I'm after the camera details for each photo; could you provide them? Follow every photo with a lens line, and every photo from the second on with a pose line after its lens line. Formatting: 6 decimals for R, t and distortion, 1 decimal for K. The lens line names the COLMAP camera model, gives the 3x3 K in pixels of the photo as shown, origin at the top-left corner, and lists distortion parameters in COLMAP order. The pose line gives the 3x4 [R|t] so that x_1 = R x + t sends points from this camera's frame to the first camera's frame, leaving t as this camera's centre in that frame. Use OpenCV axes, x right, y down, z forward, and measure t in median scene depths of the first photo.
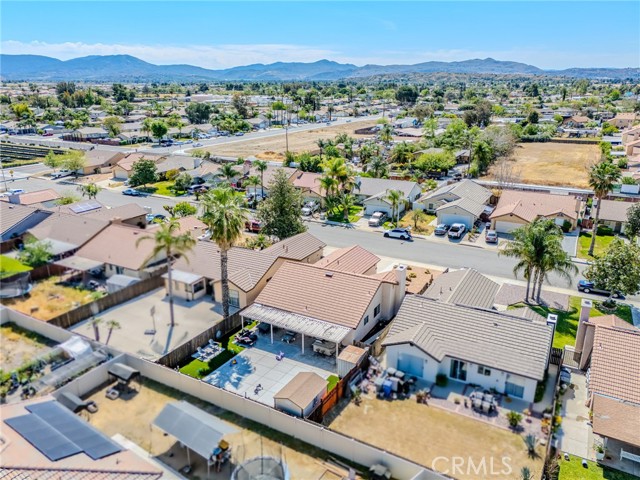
lens RADIAL K [[481.6, 0, 322.8], [0, 481.6, 240.1], [0, 0, 1]] dist [0.060056, -0.046460]
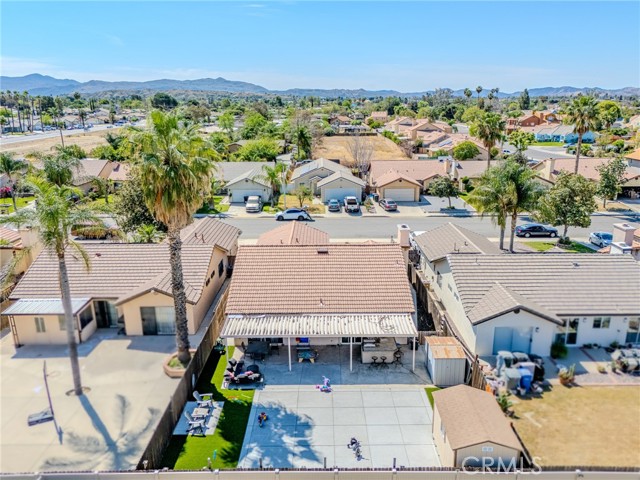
lens RADIAL K [[481.6, 0, 318.6], [0, 481.6, 240.7], [0, 0, 1]] dist [0.060056, -0.046460]
pose [[0.869587, -0.138858, 0.473853, -0.290977], [0.158047, 0.987431, -0.000682, 0.054583], [-0.467803, 0.075484, 0.880604, 0.389657]]
